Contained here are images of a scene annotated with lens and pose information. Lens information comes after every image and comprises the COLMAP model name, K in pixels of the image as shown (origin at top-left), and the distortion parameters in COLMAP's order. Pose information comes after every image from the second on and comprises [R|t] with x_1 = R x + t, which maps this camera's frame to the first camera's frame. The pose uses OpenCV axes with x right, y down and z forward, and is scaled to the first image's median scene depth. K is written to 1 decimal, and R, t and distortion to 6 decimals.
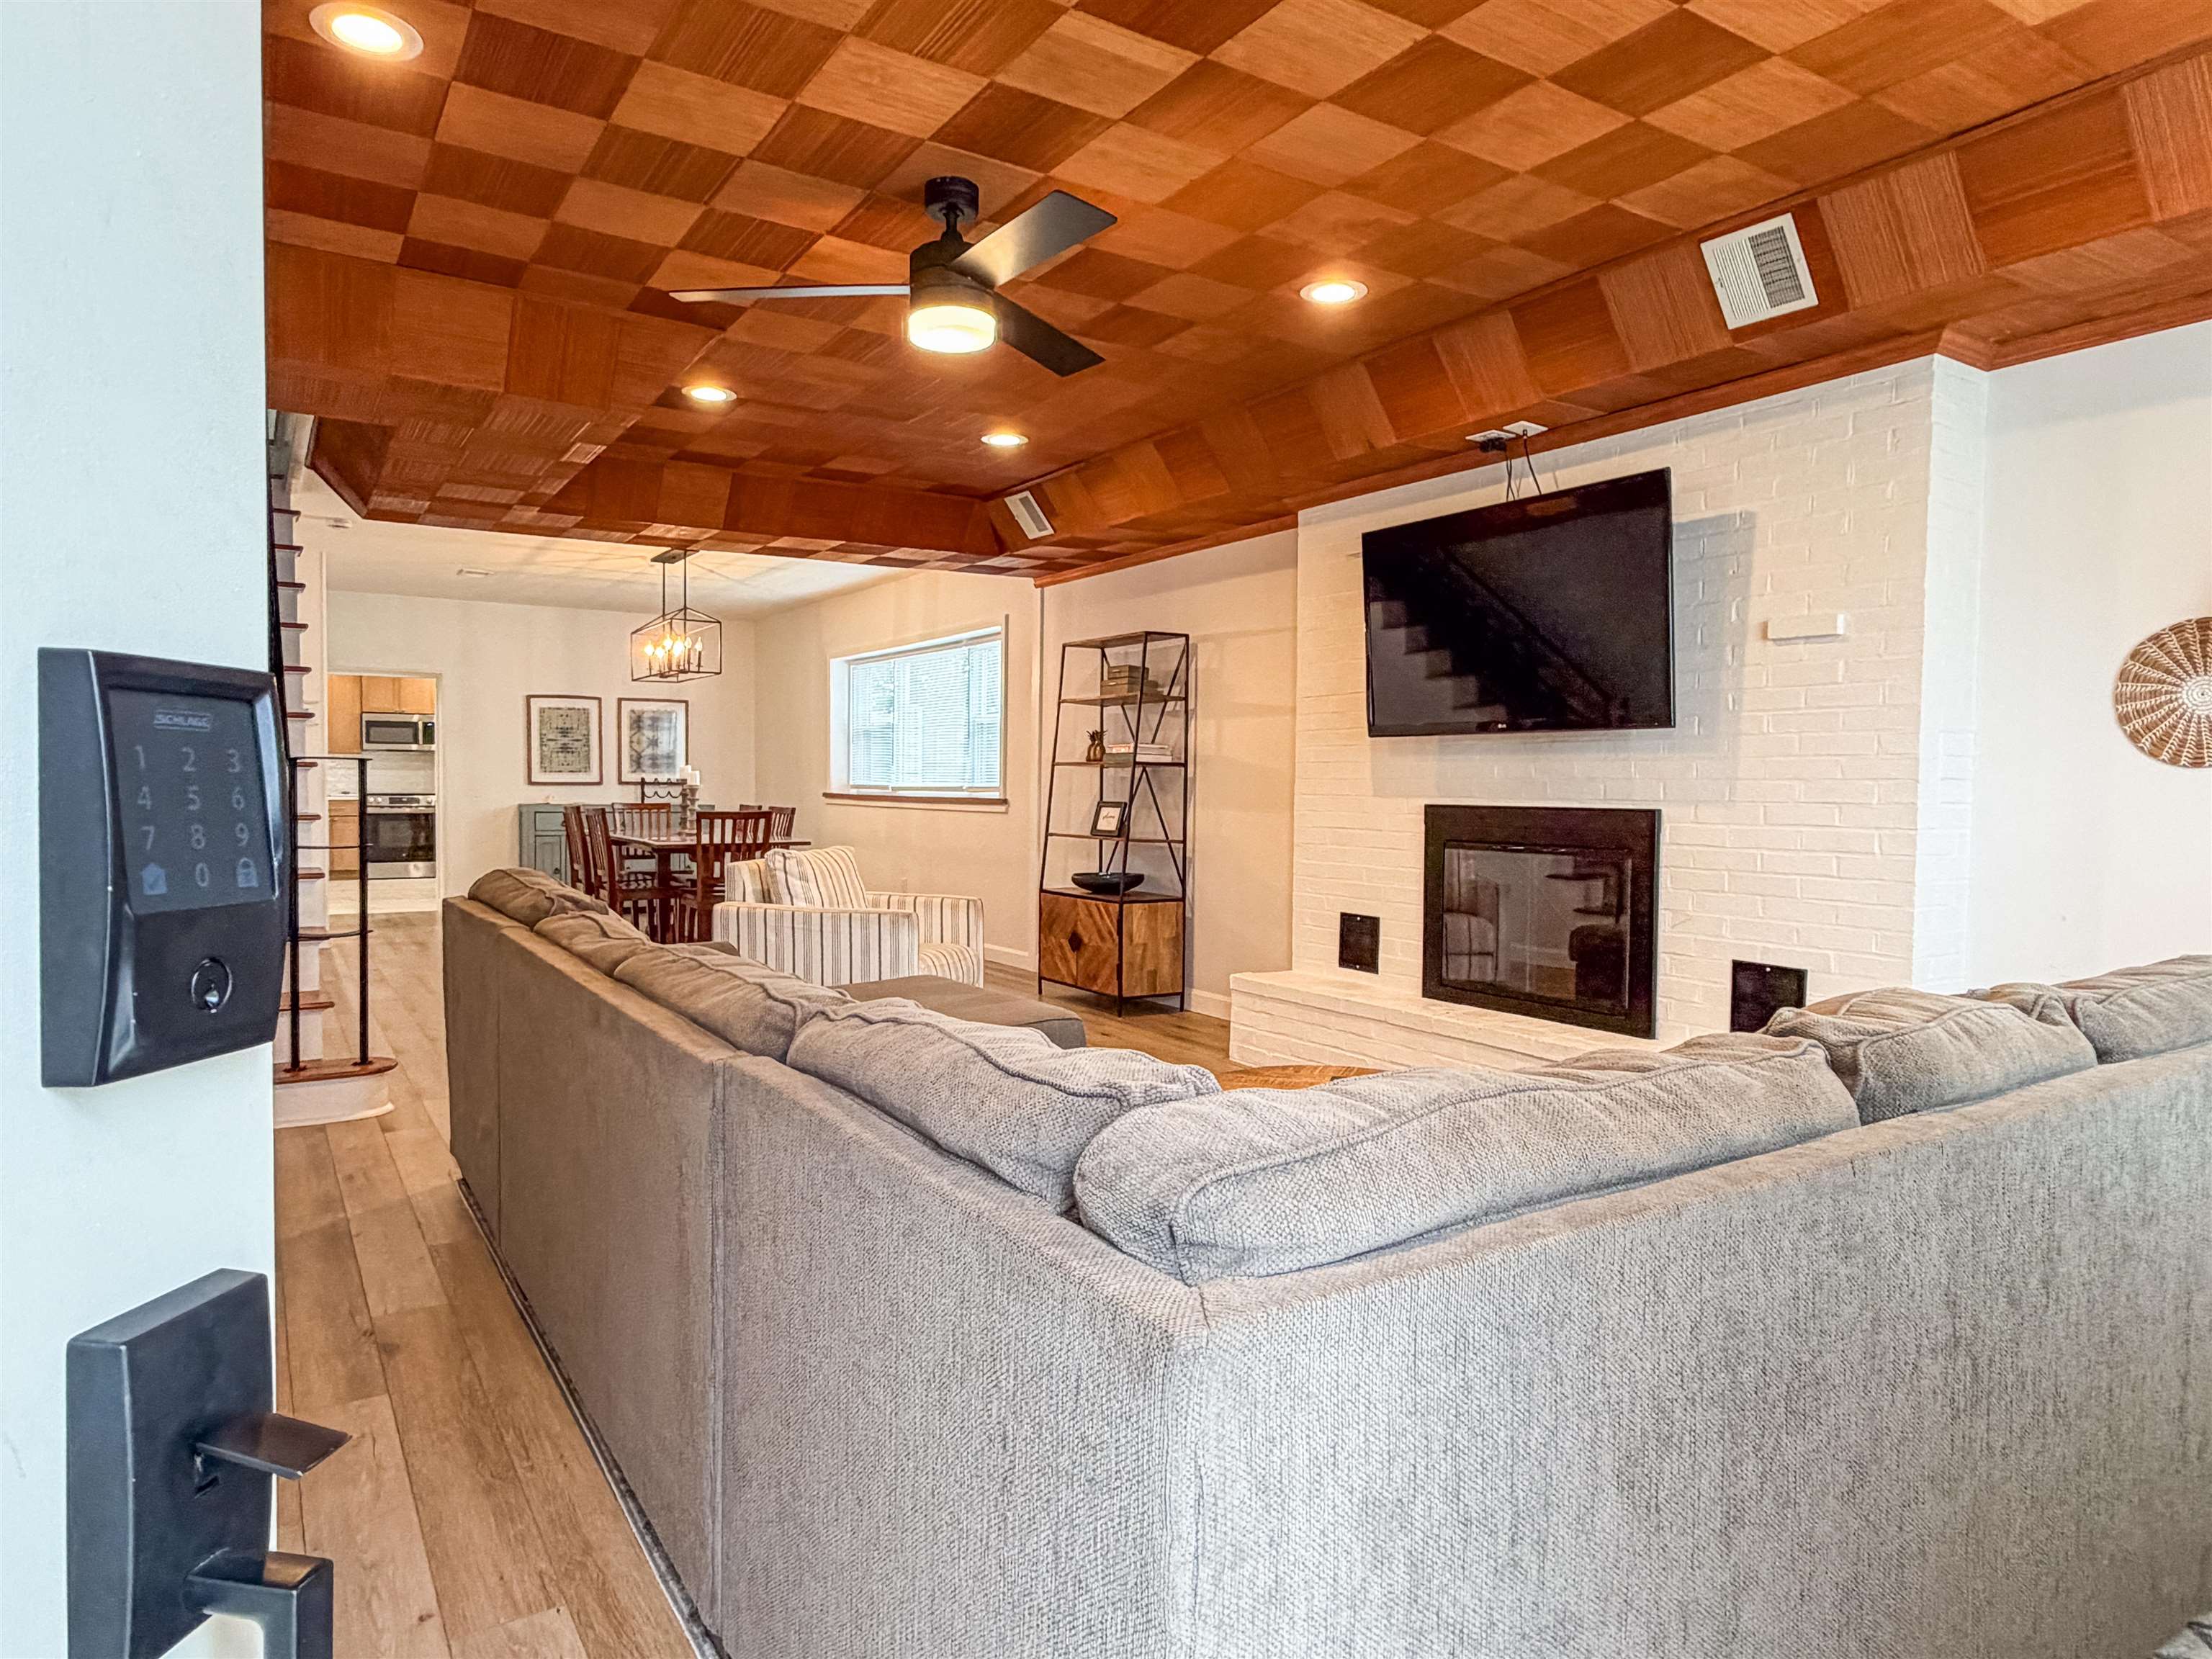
lens RADIAL K [[1344.2, 0, 1093.2], [0, 1344.2, 823.9], [0, 0, 1]] dist [-0.000244, -0.000608]
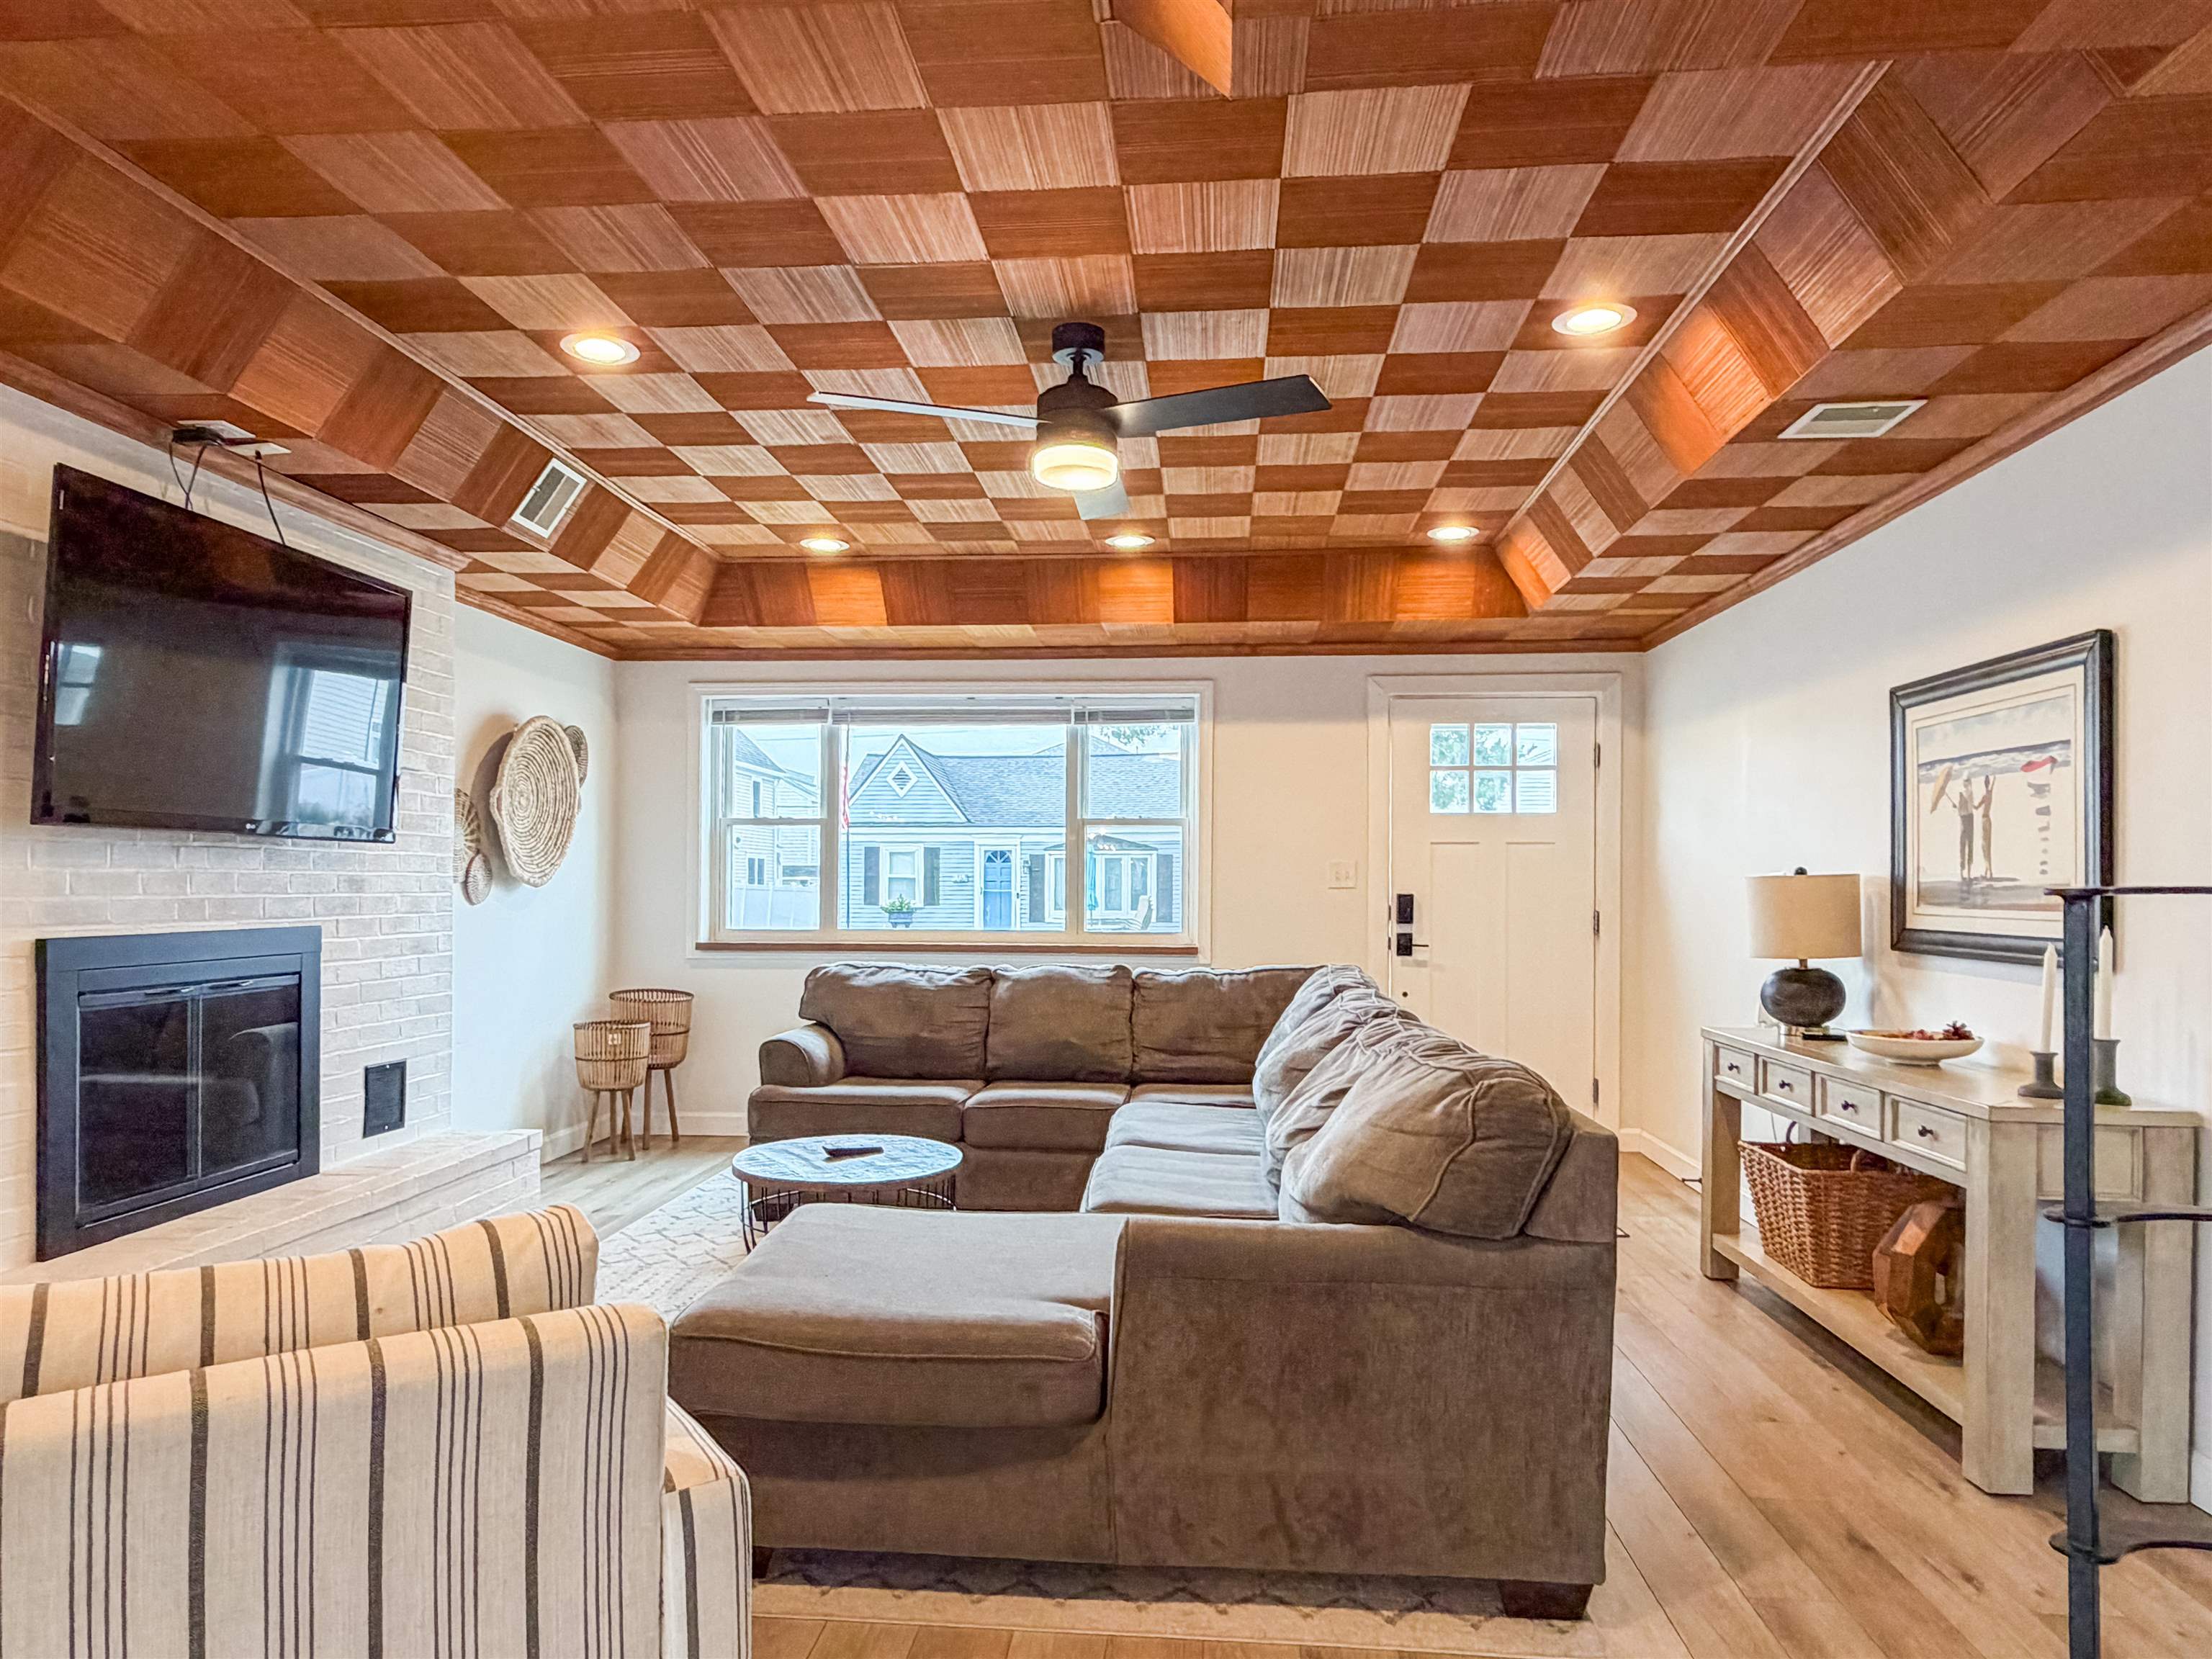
lens RADIAL K [[1411.9, 0, 1108.5], [0, 1411.9, 880.3], [0, 0, 1]] dist [-0.001745, -0.001148]
pose [[-0.800884, -0.009463, 0.598744, -0.479368], [0.006656, 0.999673, 0.024702, -0.049897], [-0.598782, 0.023769, -0.800559, 1.153624]]
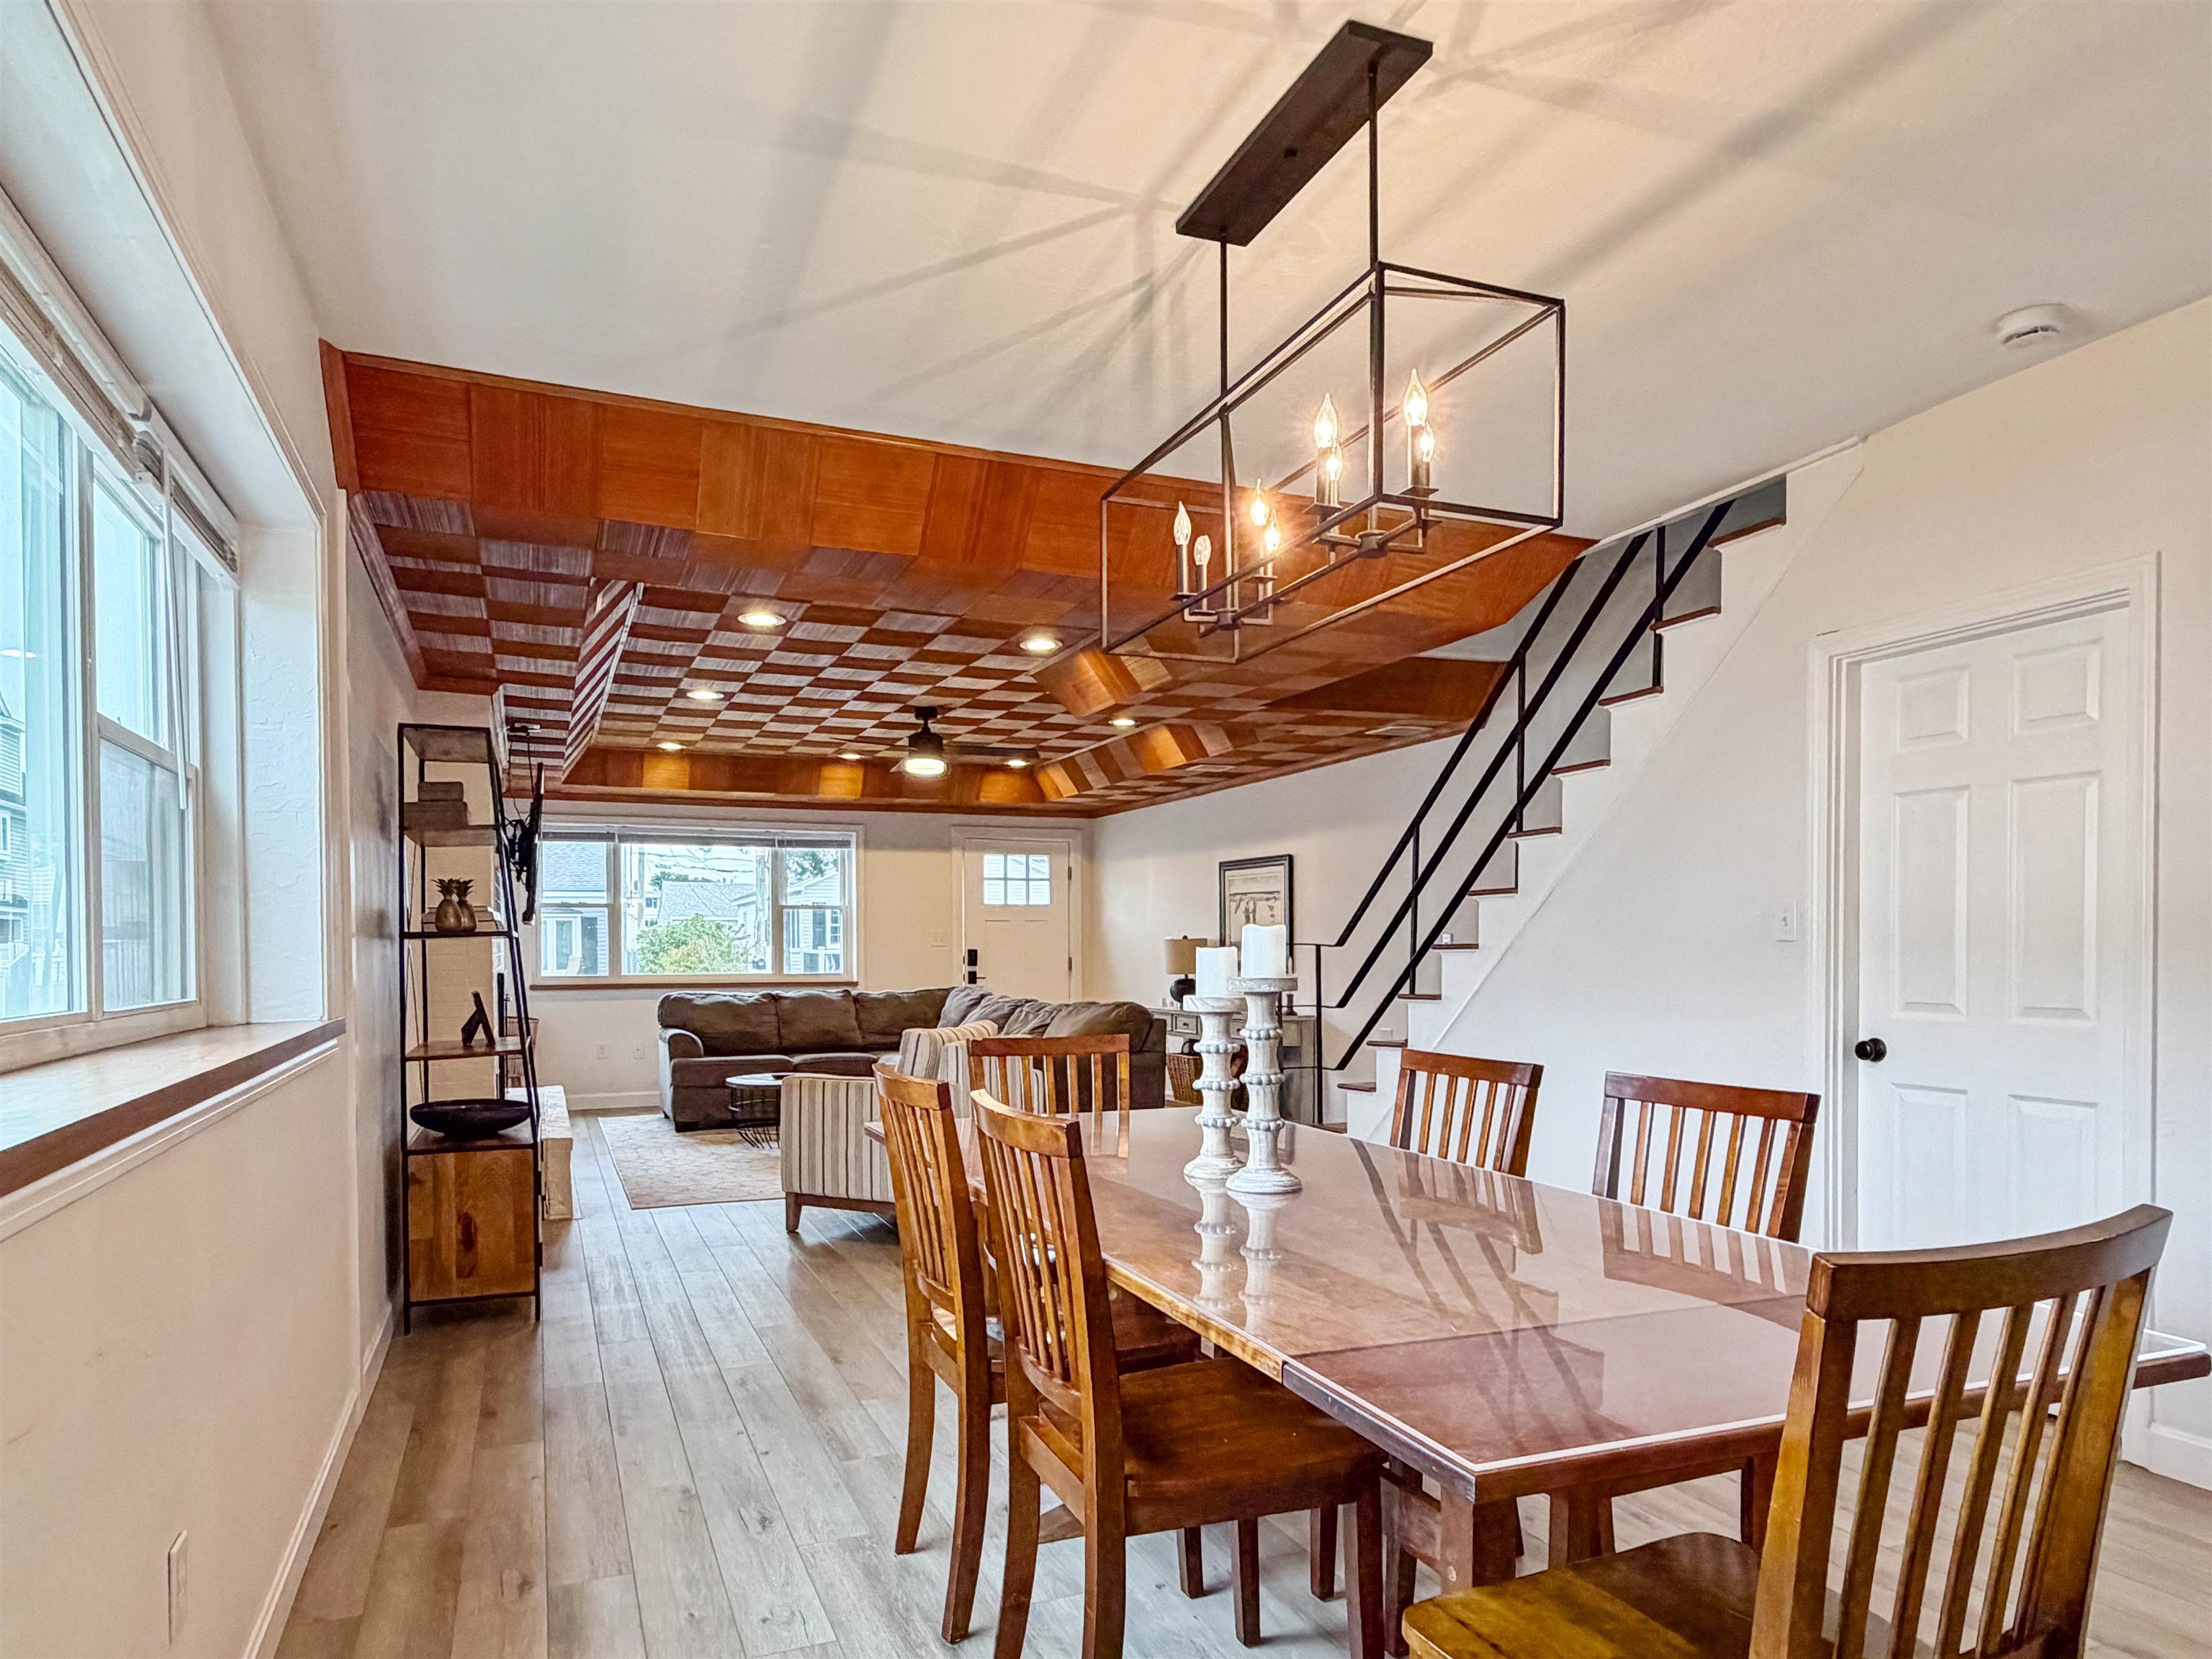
lens RADIAL K [[1380.5, 0, 1109.7], [0, 1380.5, 913.6], [0, 0, 1]] dist [0.017457, -0.000333]
pose [[-0.984820, -0.001507, 0.173575, -0.534514], [-0.000075, 0.999966, 0.008259, -0.079318], [-0.173581, 0.008121, -0.984786, 2.110520]]
